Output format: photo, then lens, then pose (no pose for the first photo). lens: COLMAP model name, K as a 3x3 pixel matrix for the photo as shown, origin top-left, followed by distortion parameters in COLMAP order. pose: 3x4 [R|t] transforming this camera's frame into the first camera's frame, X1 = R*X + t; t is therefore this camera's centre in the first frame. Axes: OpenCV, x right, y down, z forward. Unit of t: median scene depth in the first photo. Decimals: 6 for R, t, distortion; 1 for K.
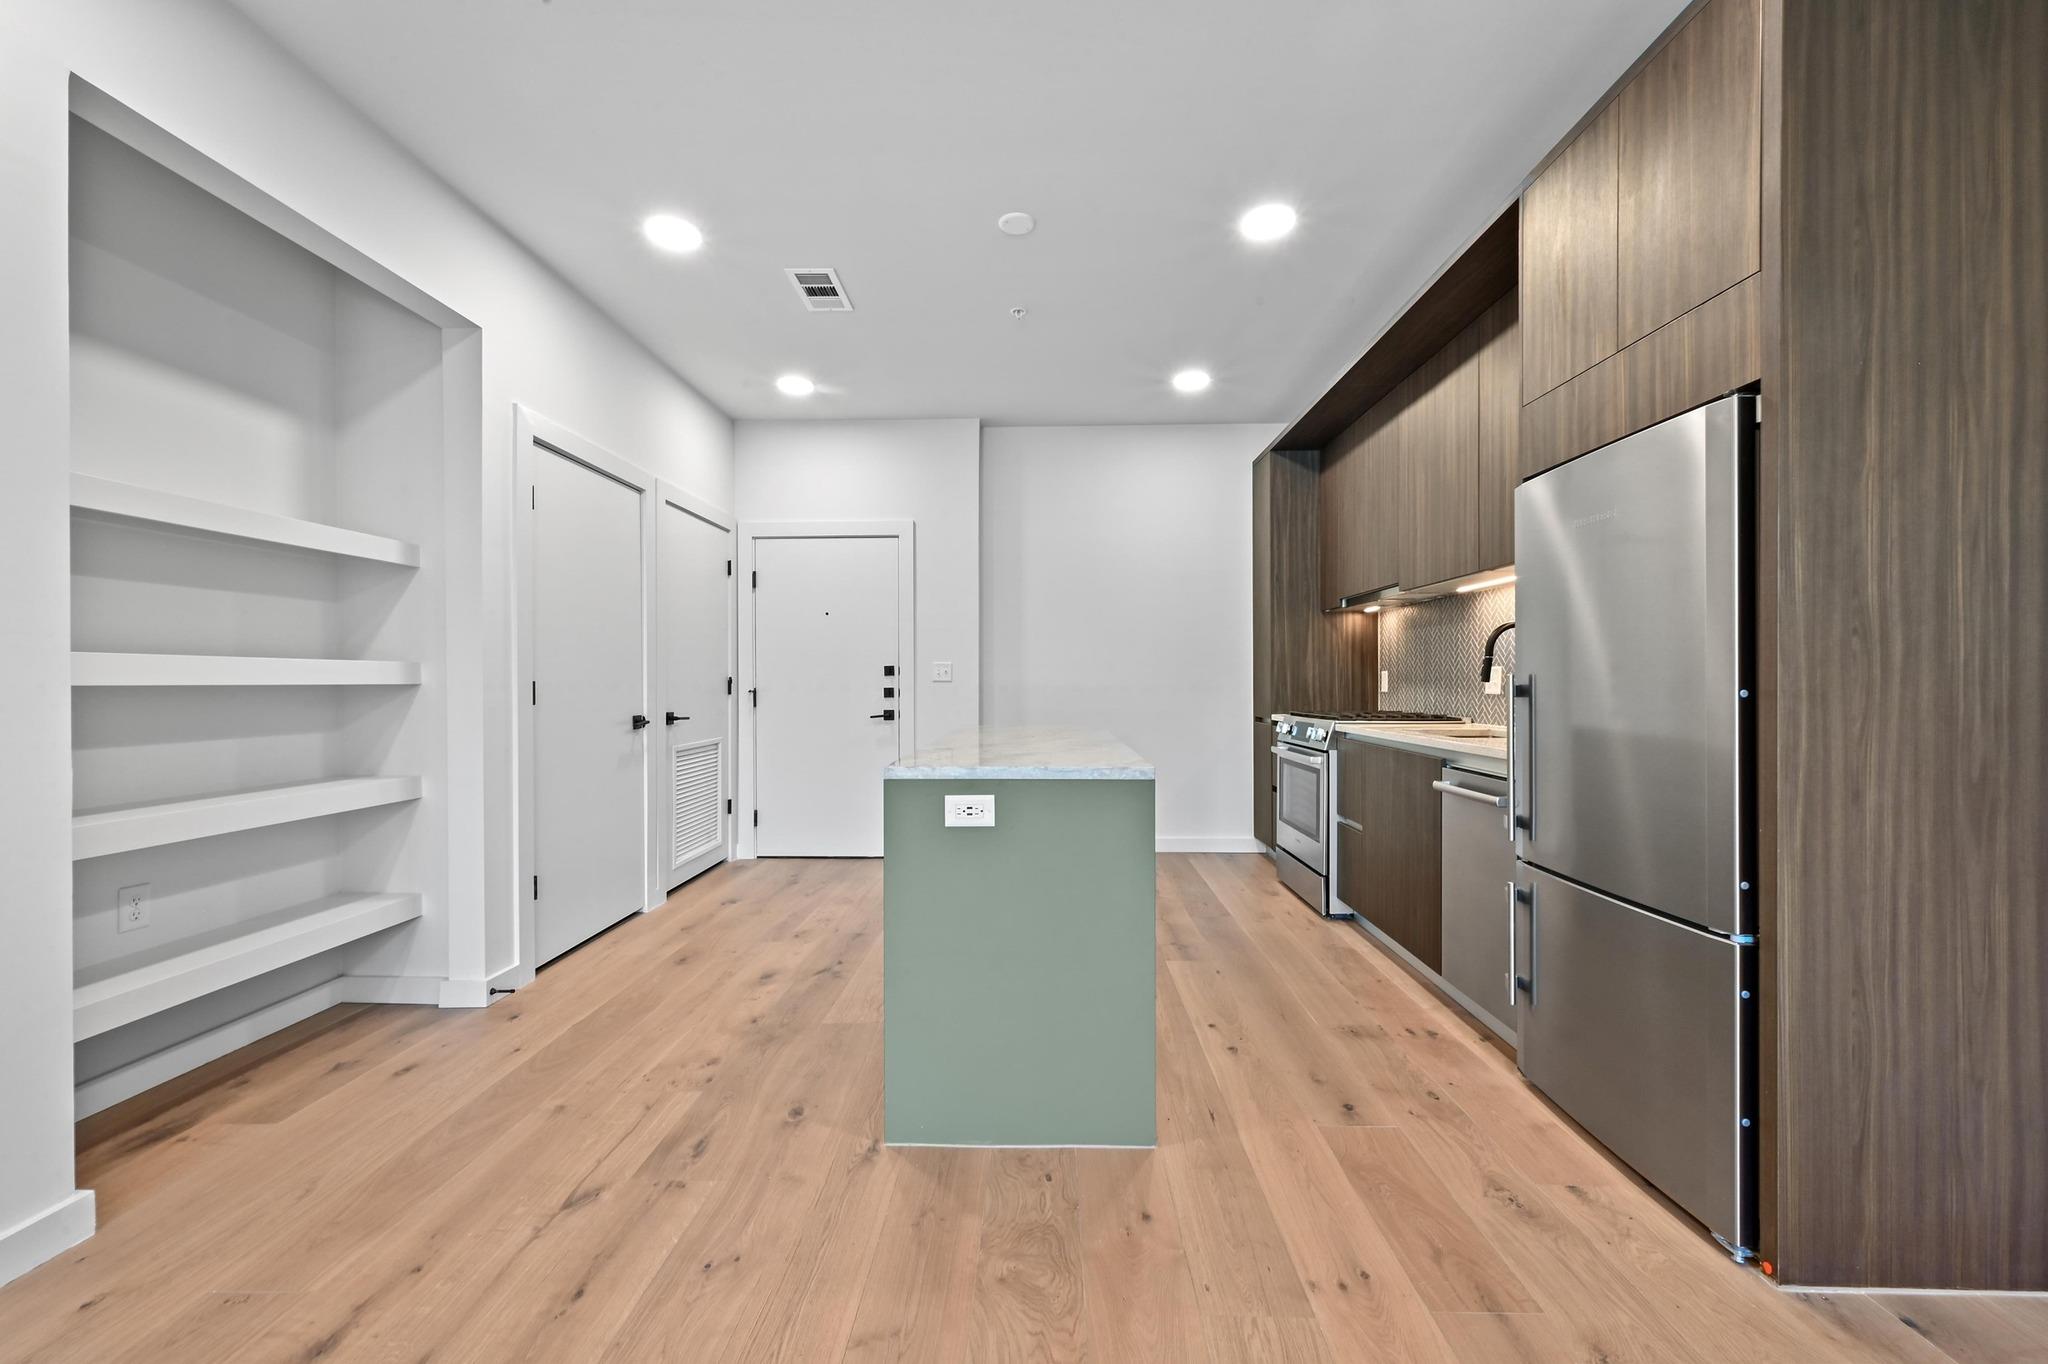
lens RADIAL K [[808.6, 0, 1024.5], [0, 808.6, 684.2], [0, 0, 1]] dist [0.000592, -0.000024]
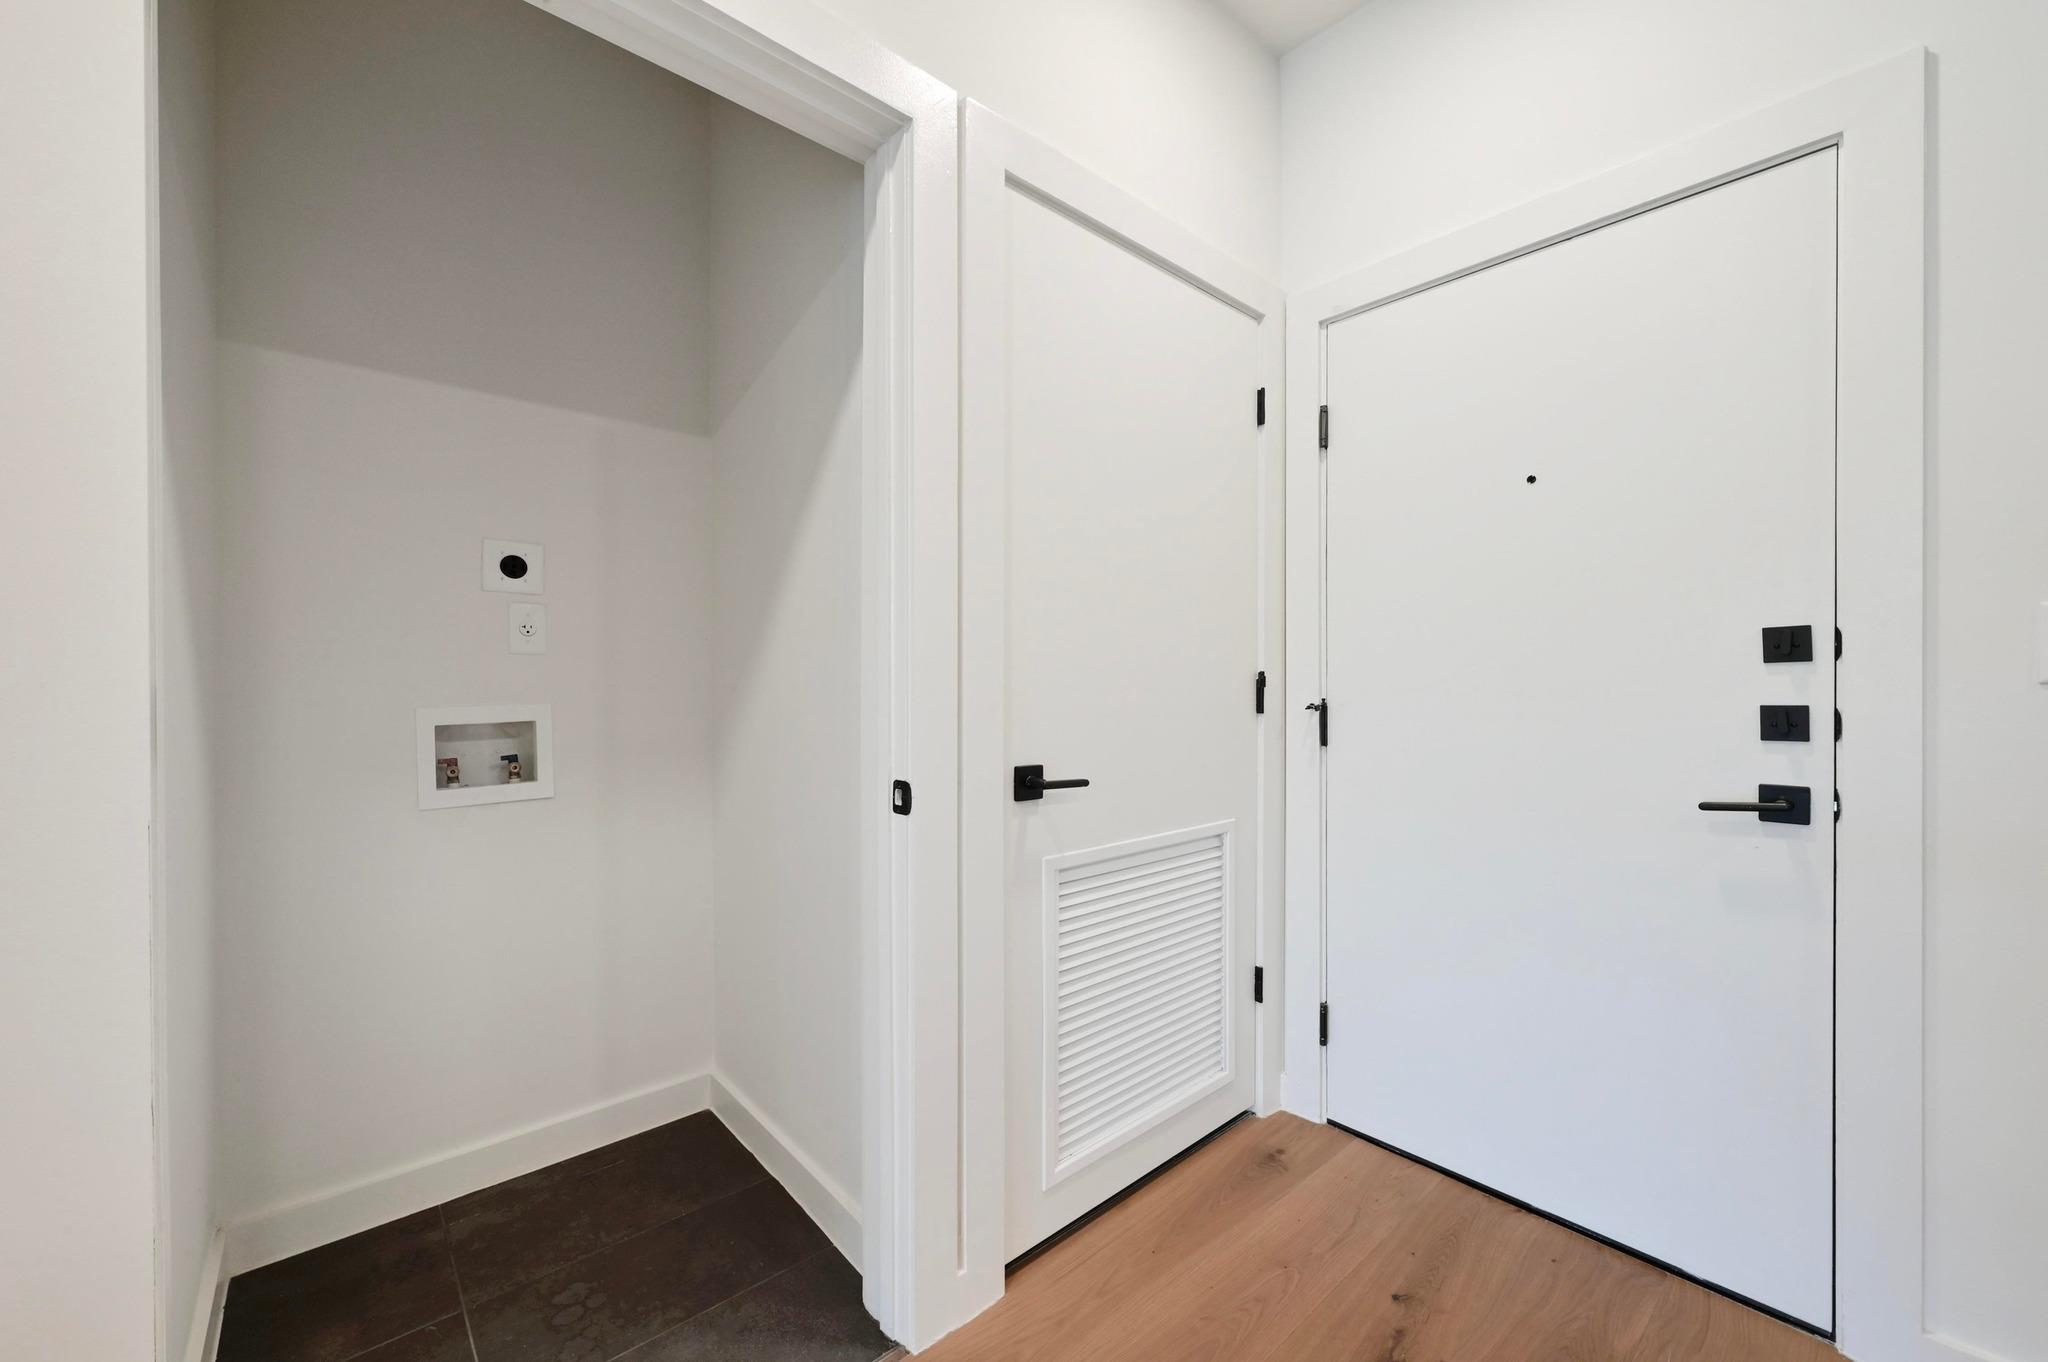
lens RADIAL K [[808.6, 0, 1024.5], [0, 808.6, 683.2], [0, 0, 1]] dist [0.000592, -0.000024]
pose [[0.685354, 0.003886, -0.728200, -0.237074], [-0.003179, 0.999992, 0.002345, -0.004980], [0.728203, 0.000708, 0.685361, 1.019903]]
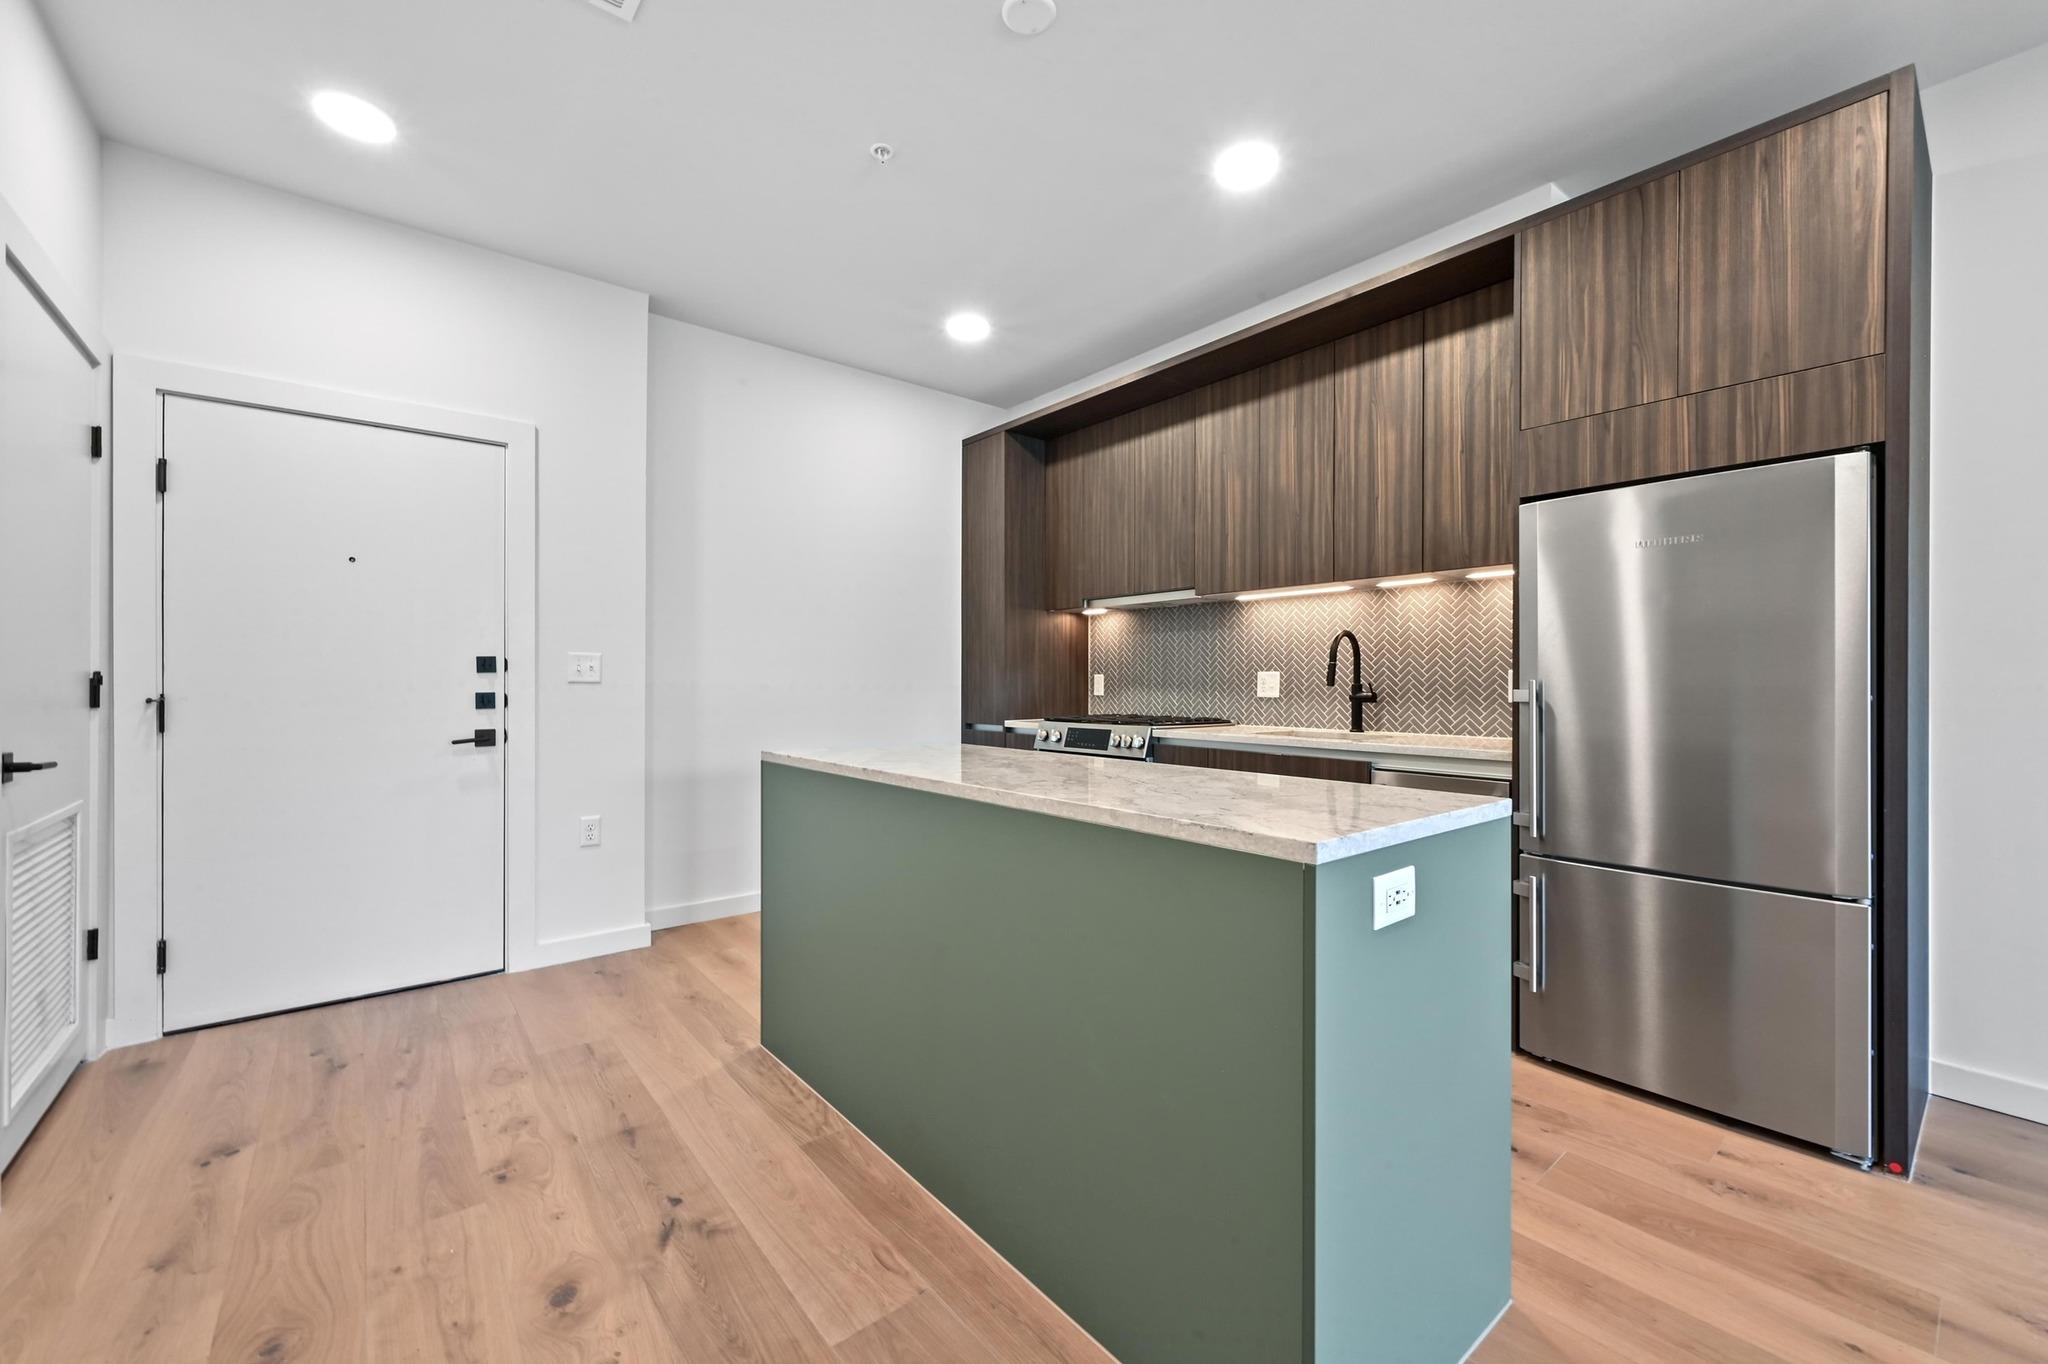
lens RADIAL K [[817.4, 0, 1024.0], [0, 817.4, 682.0], [0, 0, 1]] dist [-0.000667, 0.000187]
pose [[0.754202, 0.005560, 0.656619, -0.434910], [-0.002115, 0.999980, -0.006037, -0.001098], [-0.656639, 0.003164, 0.754198, 0.454439]]
